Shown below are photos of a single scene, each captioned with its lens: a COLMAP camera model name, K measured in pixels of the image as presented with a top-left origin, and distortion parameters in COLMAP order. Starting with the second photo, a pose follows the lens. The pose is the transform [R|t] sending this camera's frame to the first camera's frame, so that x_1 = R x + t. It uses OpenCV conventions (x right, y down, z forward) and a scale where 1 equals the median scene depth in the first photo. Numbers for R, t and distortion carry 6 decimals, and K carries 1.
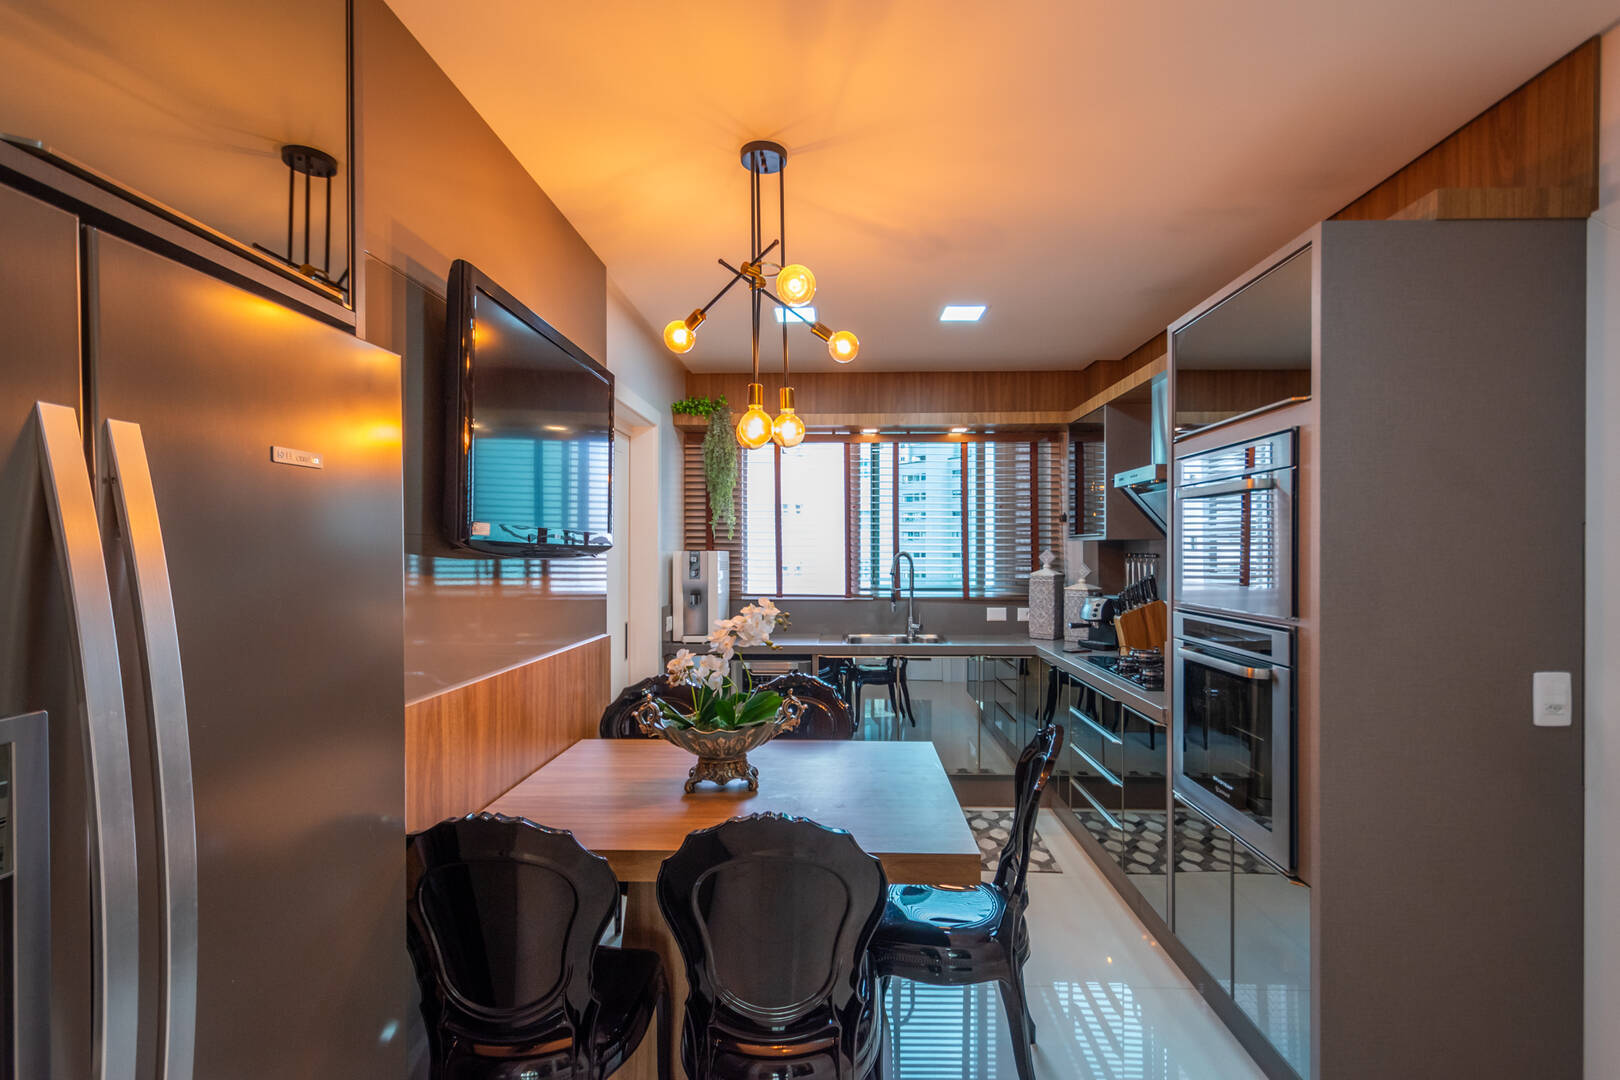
lens RADIAL K [[714.4, 0, 810.0], [0, 714.4, 540.0], [0, 0, 1]] dist [0.003475, 0.000020]
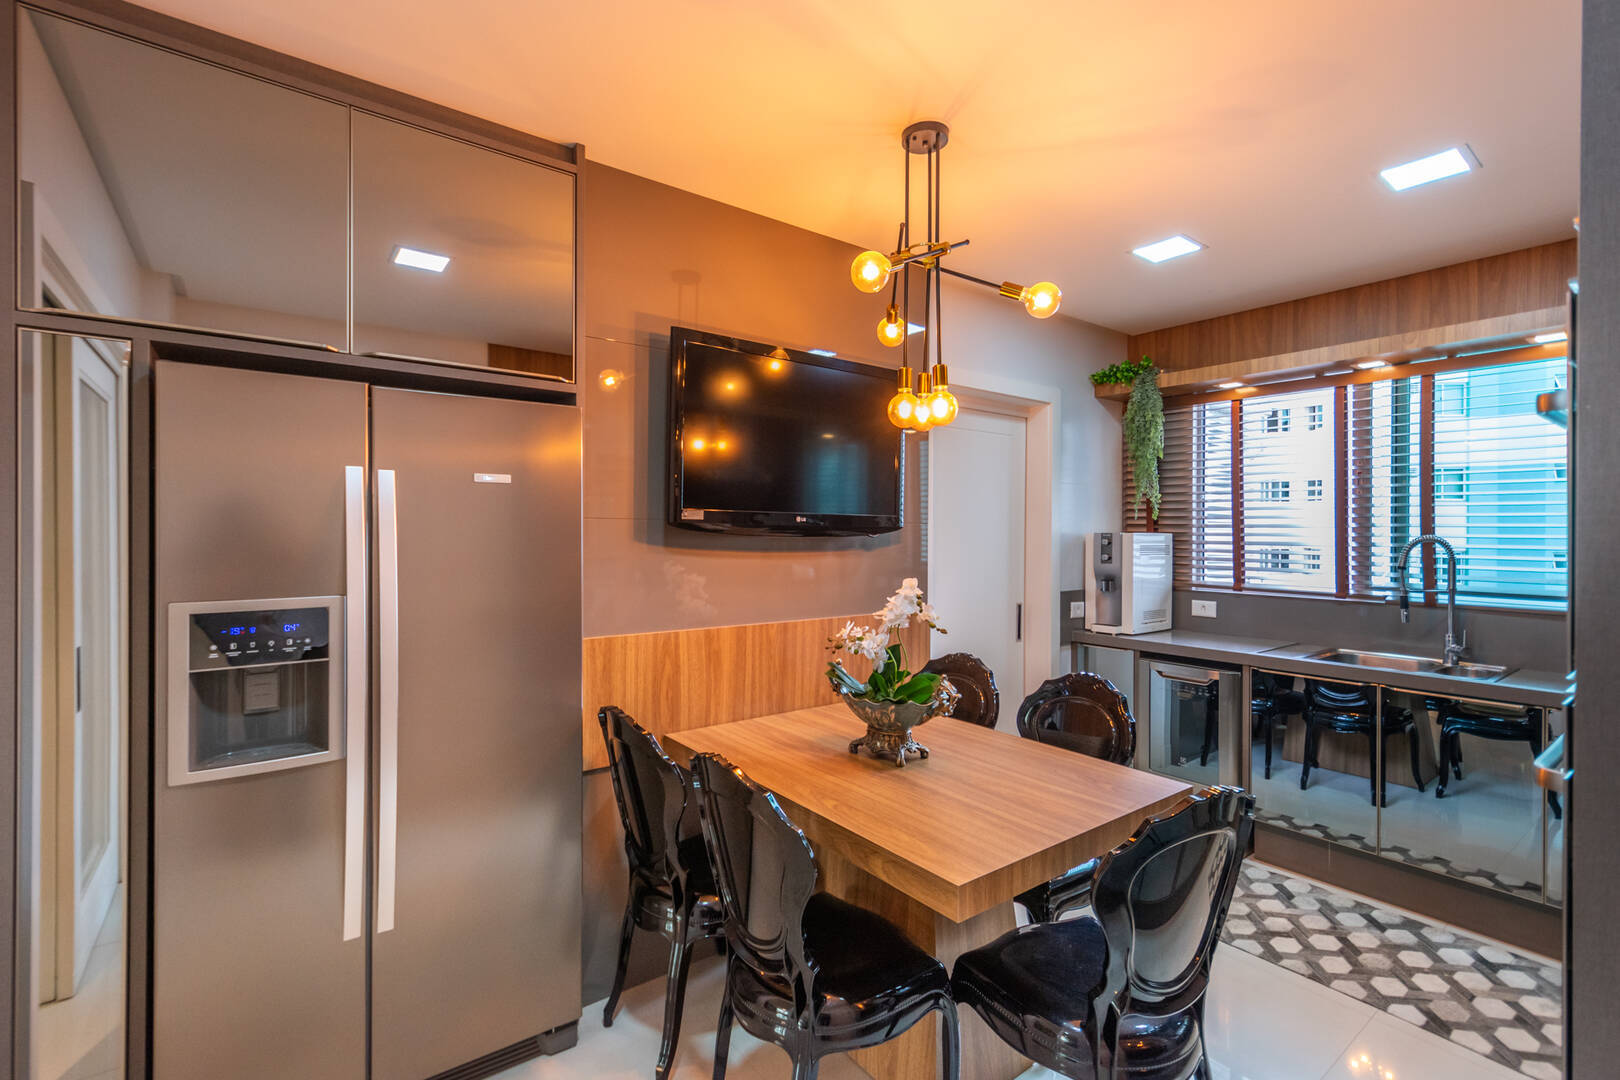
lens RADIAL K [[723.5, 0, 807.7], [0, 723.5, 522.0], [0, 0, 1]] dist [0.009760, 0.000013]
pose [[0.630000, -0.007358, -0.776561, 0.298789], [0.006898, 0.999969, -0.003878, 0.002322], [0.776565, -0.002914, 0.630031, 0.112692]]
